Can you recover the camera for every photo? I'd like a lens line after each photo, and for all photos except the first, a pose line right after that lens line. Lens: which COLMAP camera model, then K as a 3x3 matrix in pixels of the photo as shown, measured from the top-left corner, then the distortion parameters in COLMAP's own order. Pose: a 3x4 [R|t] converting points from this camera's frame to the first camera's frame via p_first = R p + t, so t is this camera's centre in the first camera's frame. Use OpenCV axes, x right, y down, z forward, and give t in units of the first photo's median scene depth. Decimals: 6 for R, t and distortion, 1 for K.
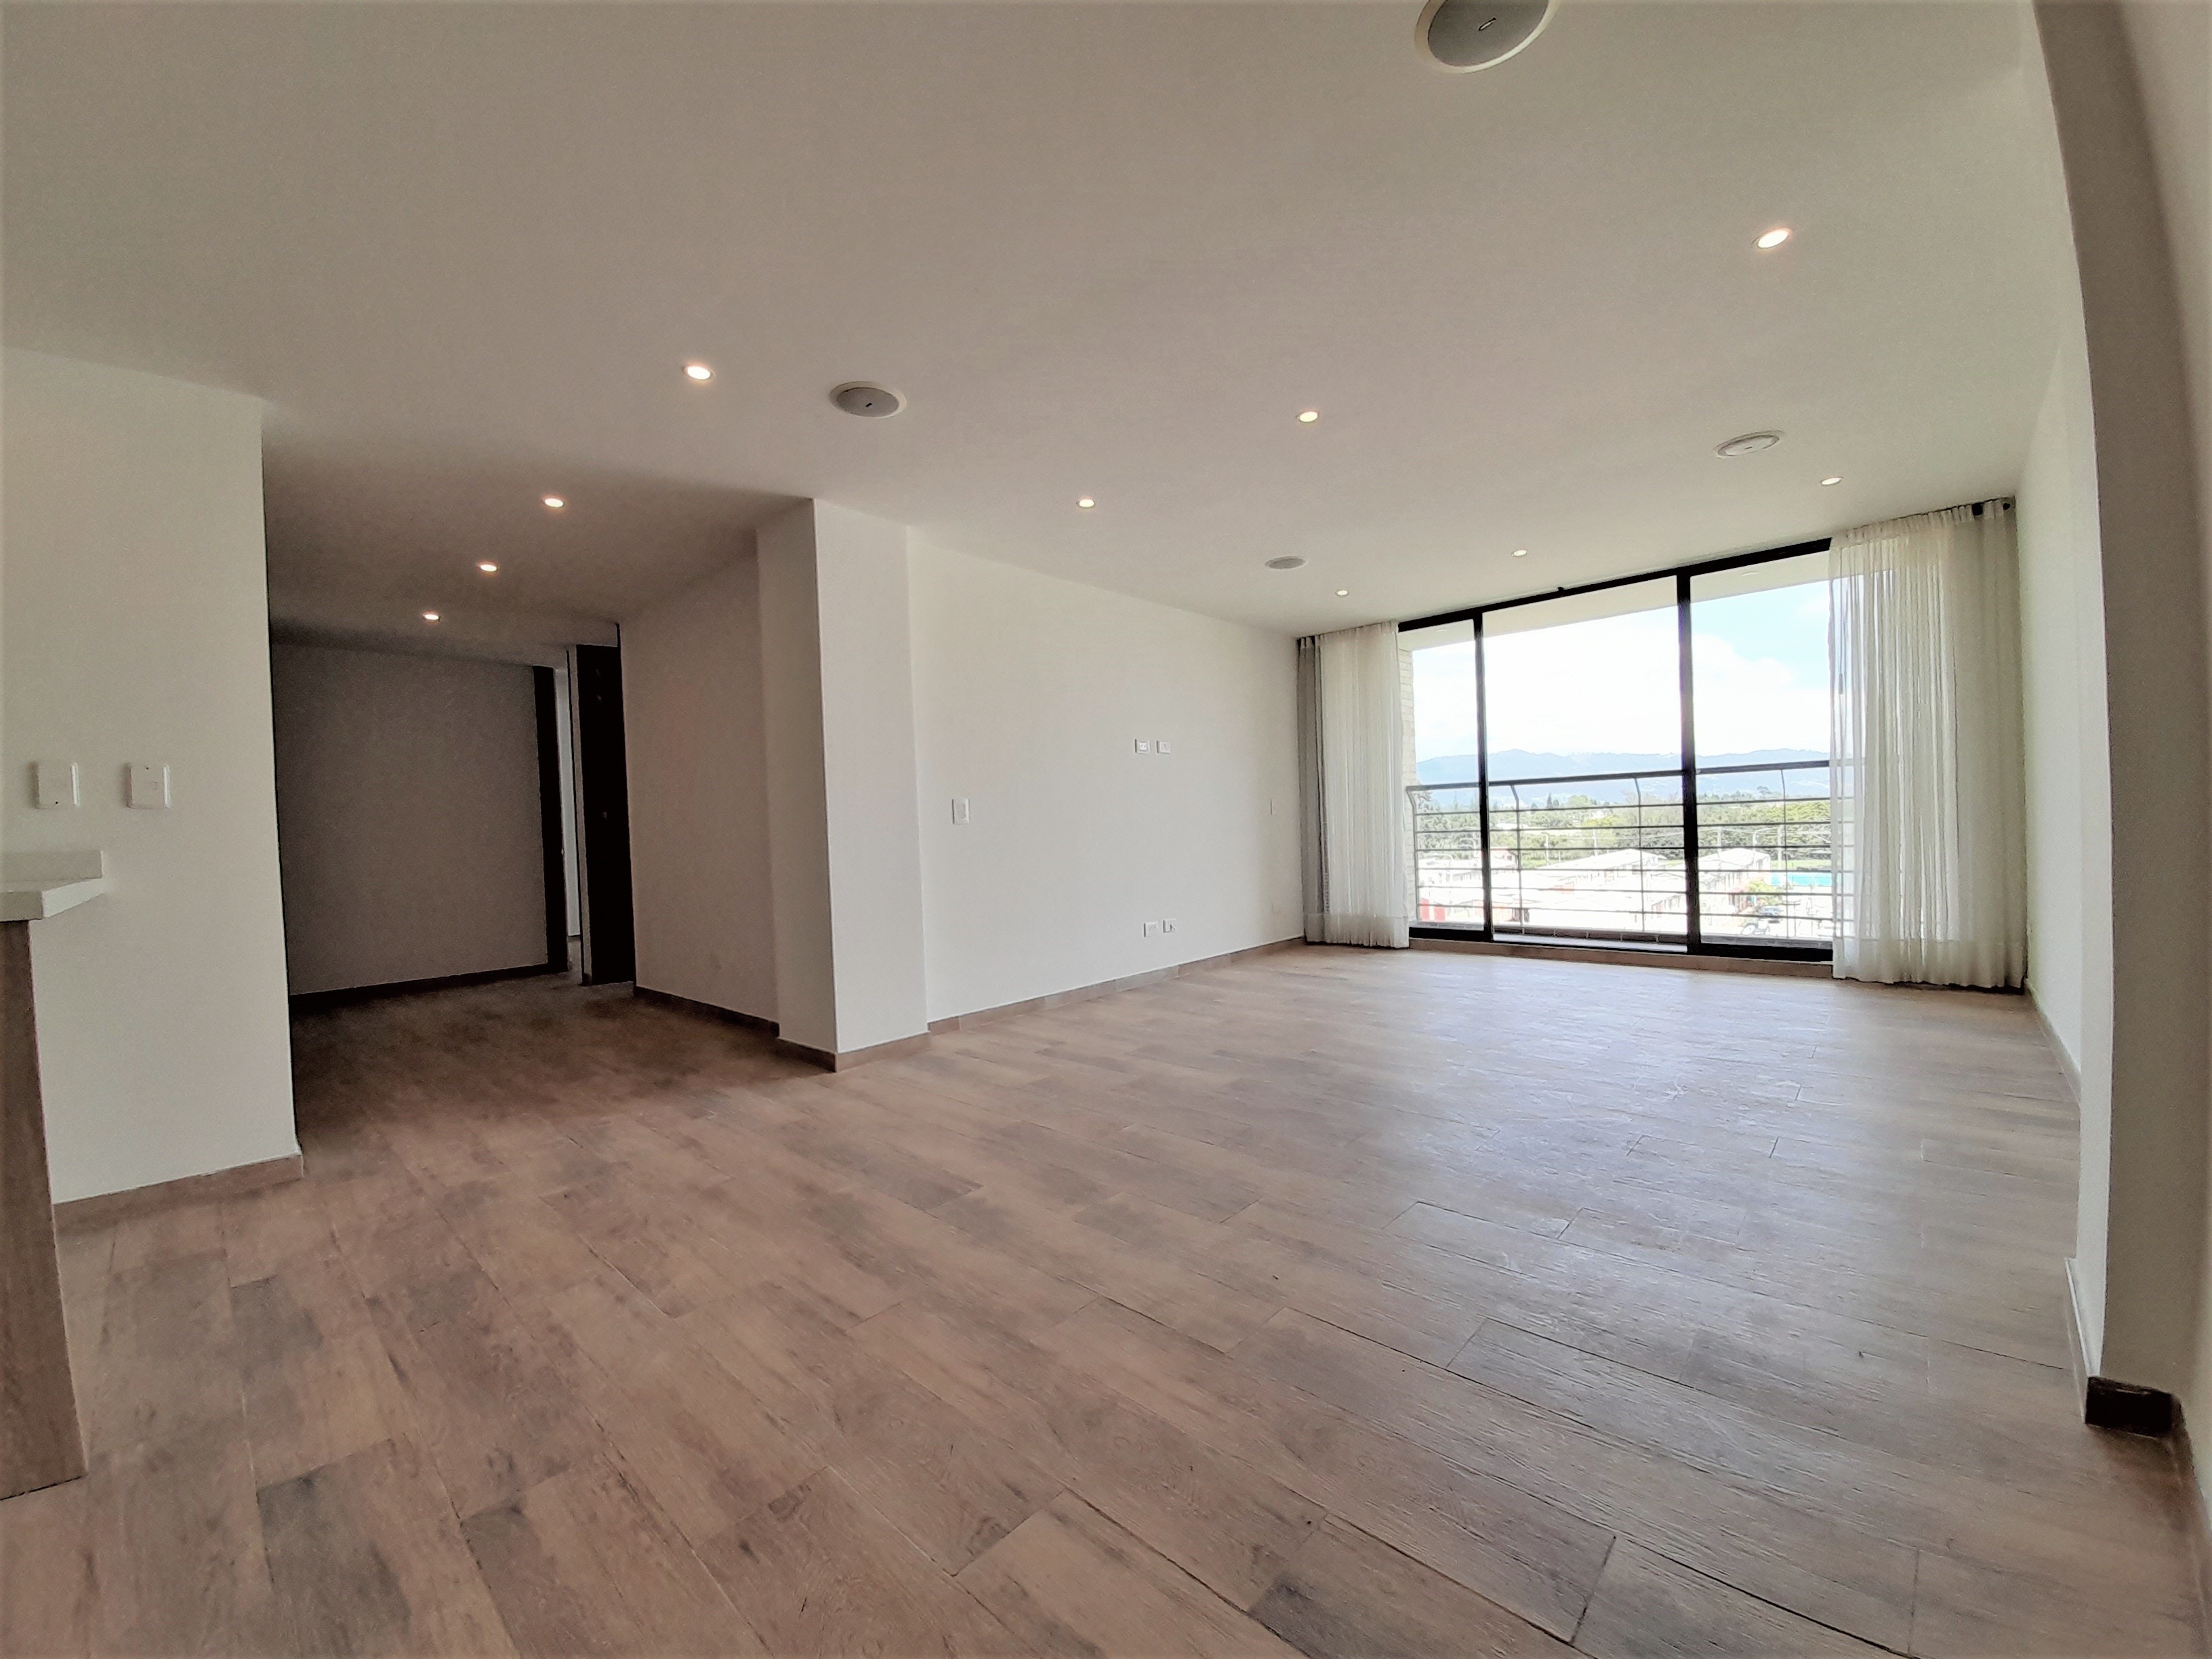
lens RADIAL K [[870.5, 0, 1083.9], [0, 870.5, 840.4], [0, 0, 1]] dist [0.010857, -0.011281]
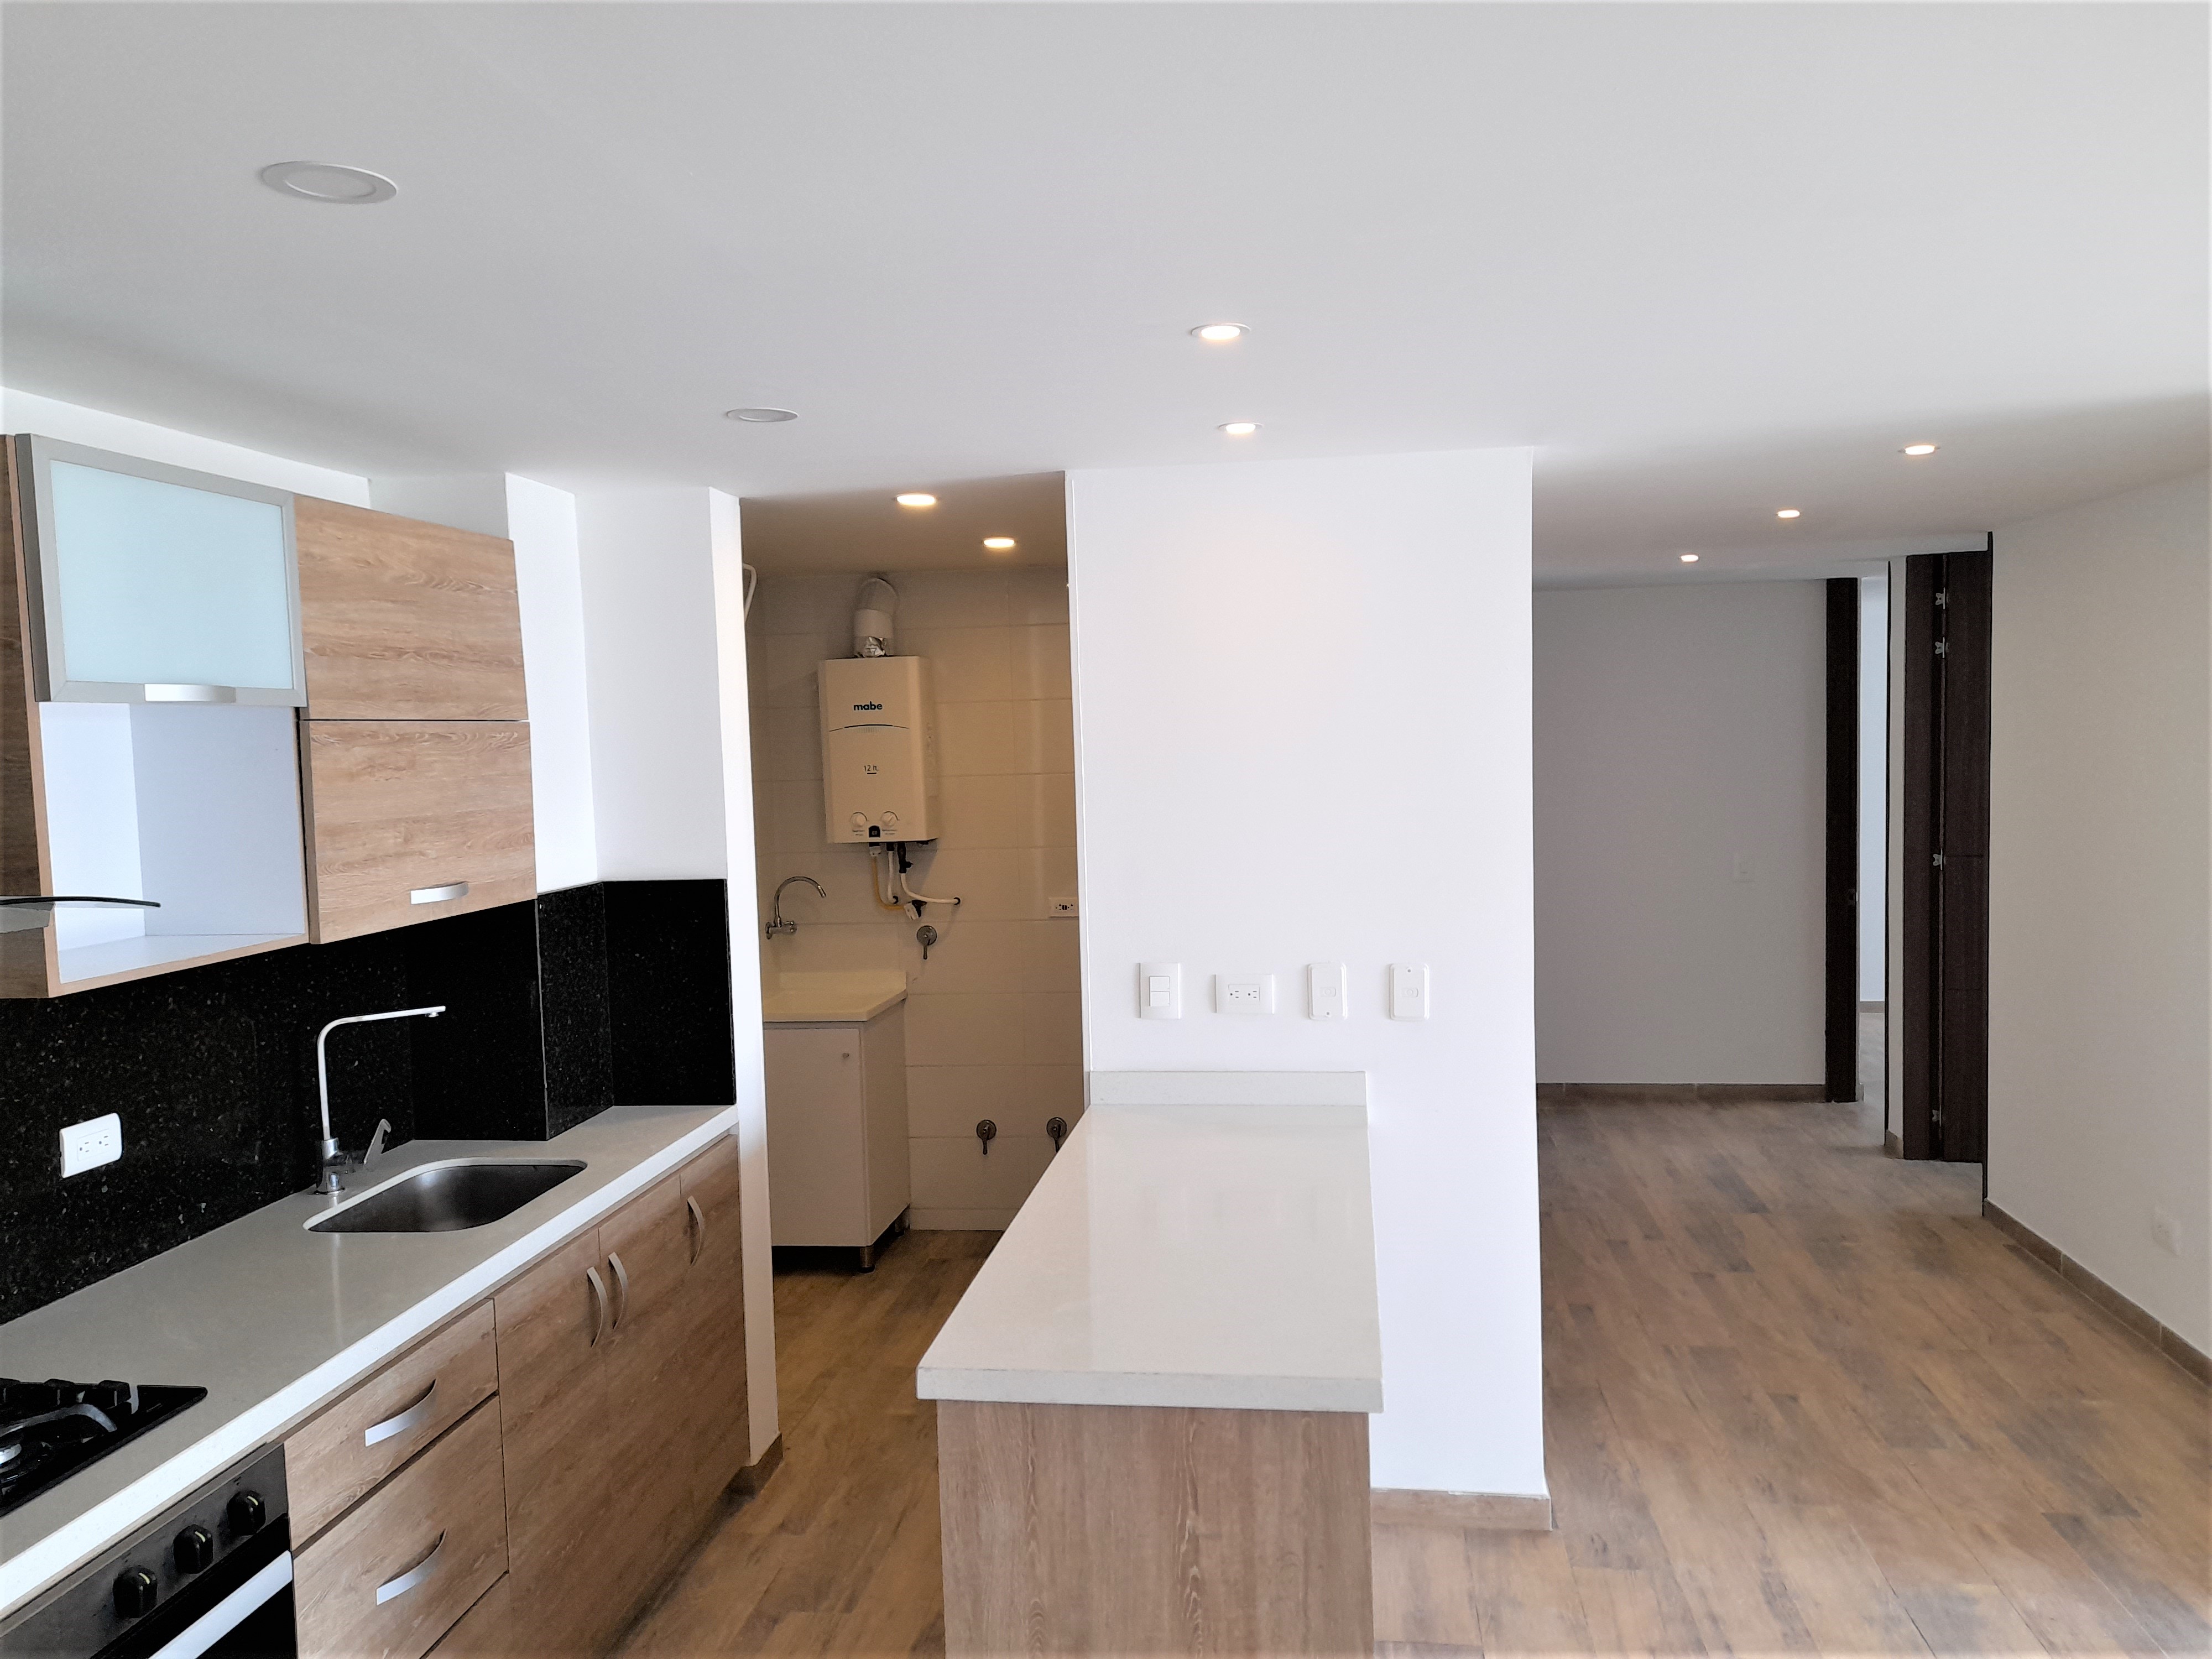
lens RADIAL K [[1611.0, 0, 1135.4], [0, 1611.0, 836.3], [0, 0, 1]] dist [0.056727, -0.035263]
pose [[0.595761, 0.075591, -0.799597, -0.068236], [-0.007751, 0.996056, 0.088388, -0.320500], [0.803124, -0.046460, 0.593997, -0.056354]]
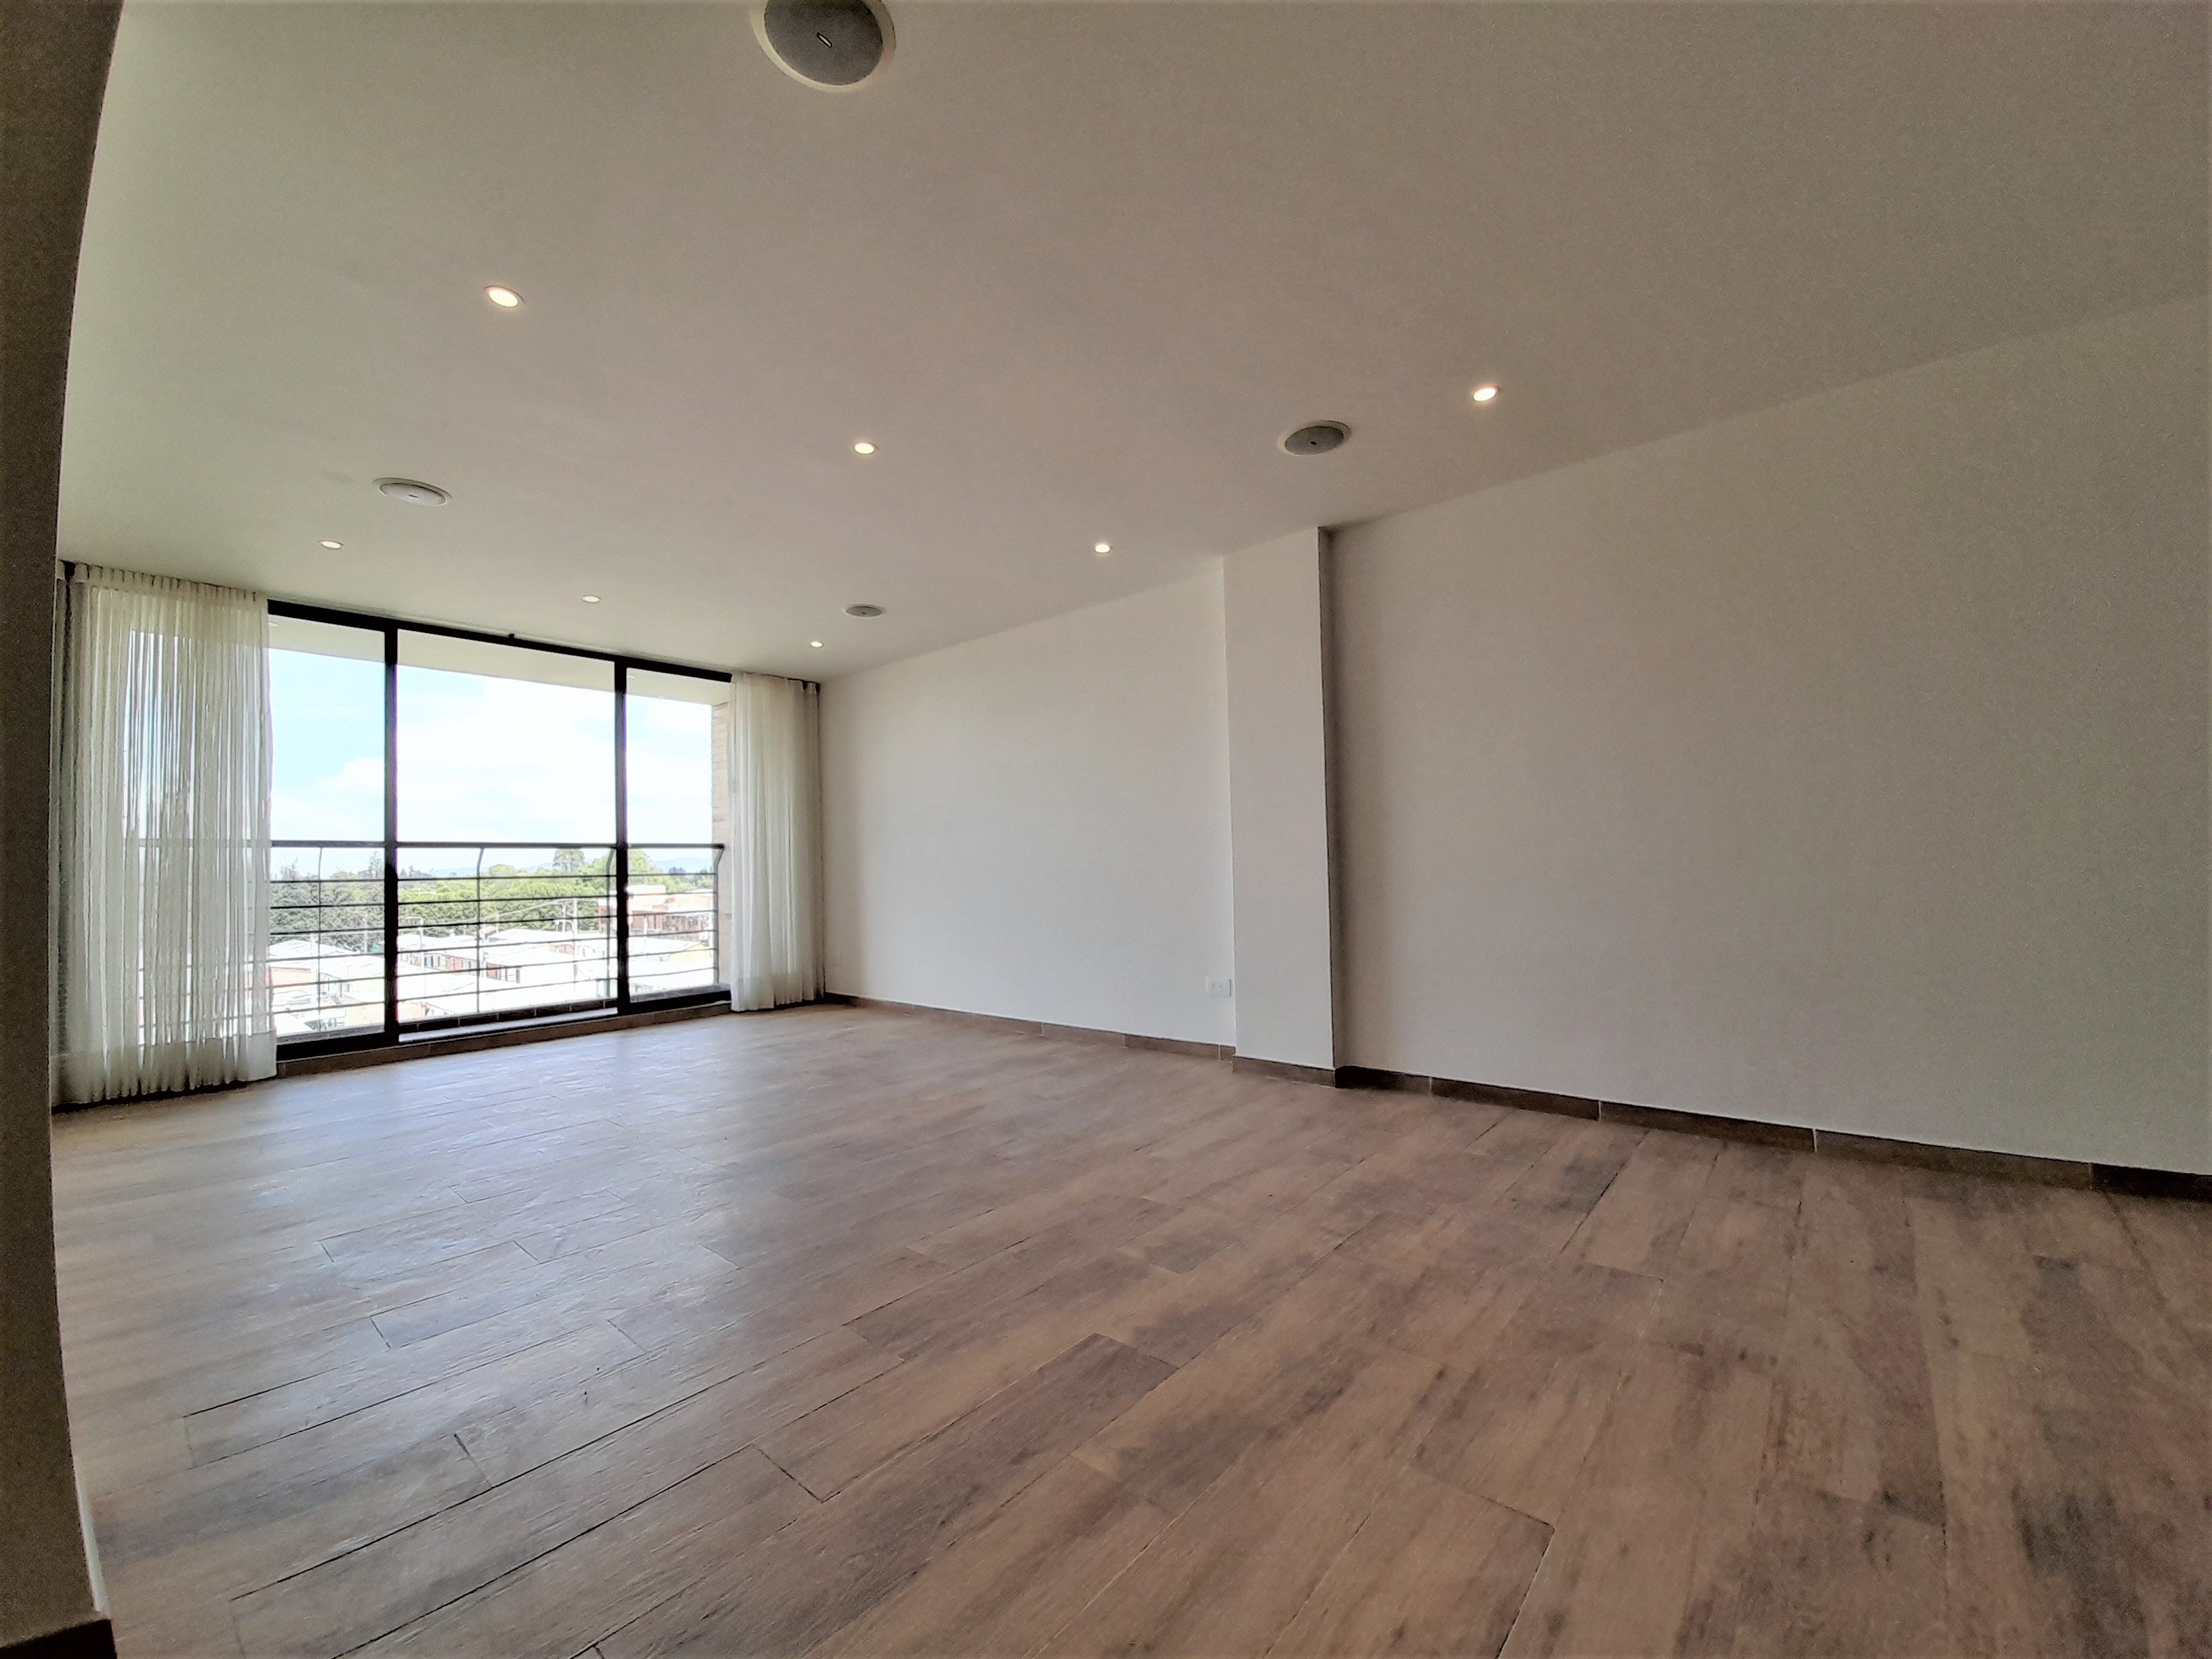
lens RADIAL K [[870.5, 0, 1087.7], [0, 870.5, 822.3], [0, 0, 1]] dist [0.010857, -0.011281]
pose [[-0.046114, 0.093304, 0.994569, -0.846210], [0.040052, 0.995000, -0.091487, 0.035253], [-0.998133, 0.035616, -0.049620, 0.985793]]
